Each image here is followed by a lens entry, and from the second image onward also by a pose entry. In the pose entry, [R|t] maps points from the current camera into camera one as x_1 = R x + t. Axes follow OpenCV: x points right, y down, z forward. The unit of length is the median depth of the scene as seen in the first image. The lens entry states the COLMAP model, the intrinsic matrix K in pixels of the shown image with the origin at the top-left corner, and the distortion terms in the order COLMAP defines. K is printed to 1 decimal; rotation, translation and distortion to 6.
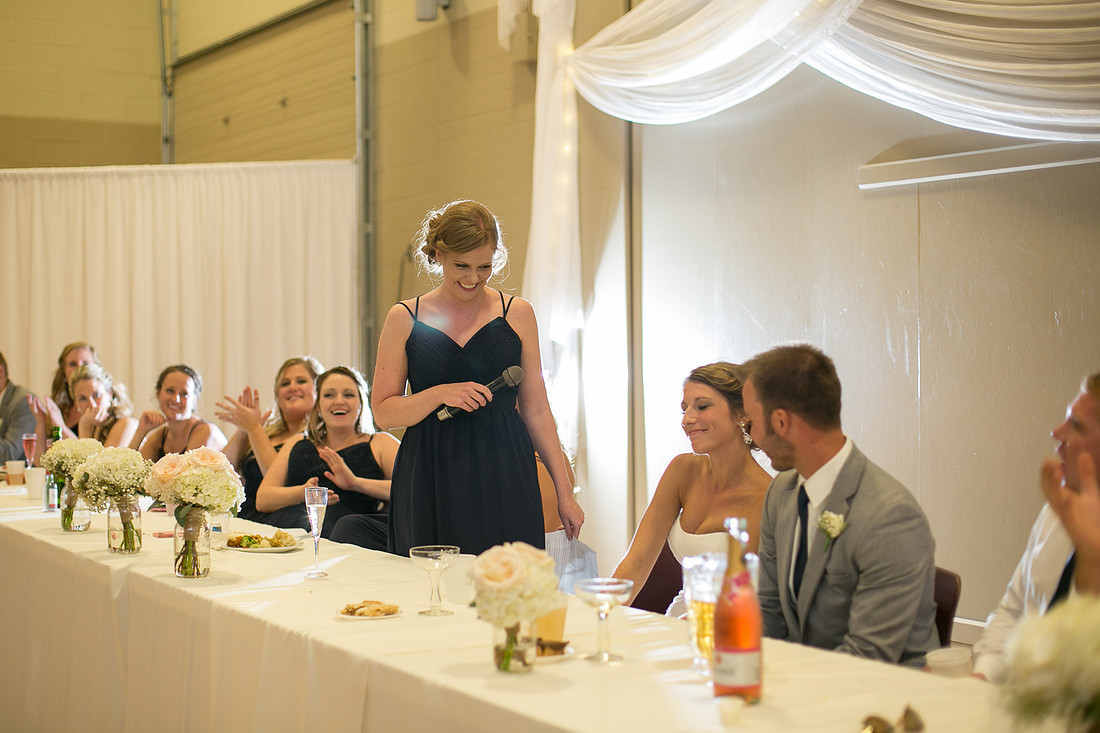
lens RADIAL K [[1436.2, 0, 550.0], [0, 1436.2, 366.5], [0, 0, 1]] dist [-0.163834, 0.103989]
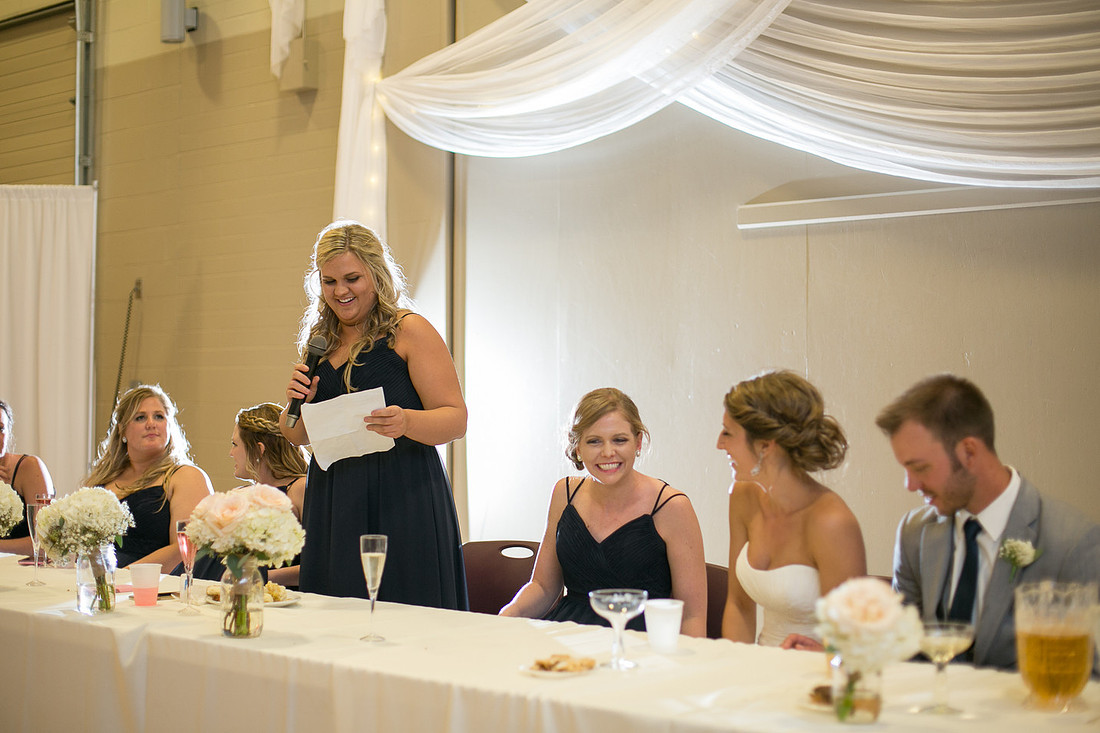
lens RADIAL K [[1436.2, 0, 550.0], [0, 1436.2, 366.5], [0, 0, 1]] dist [-0.163834, 0.103989]
pose [[0.962097, 0.015051, 0.272293, -0.163645], [-0.004993, 0.999281, -0.037593, 0.009102], [-0.272663, 0.034809, 0.961480, 0.067969]]
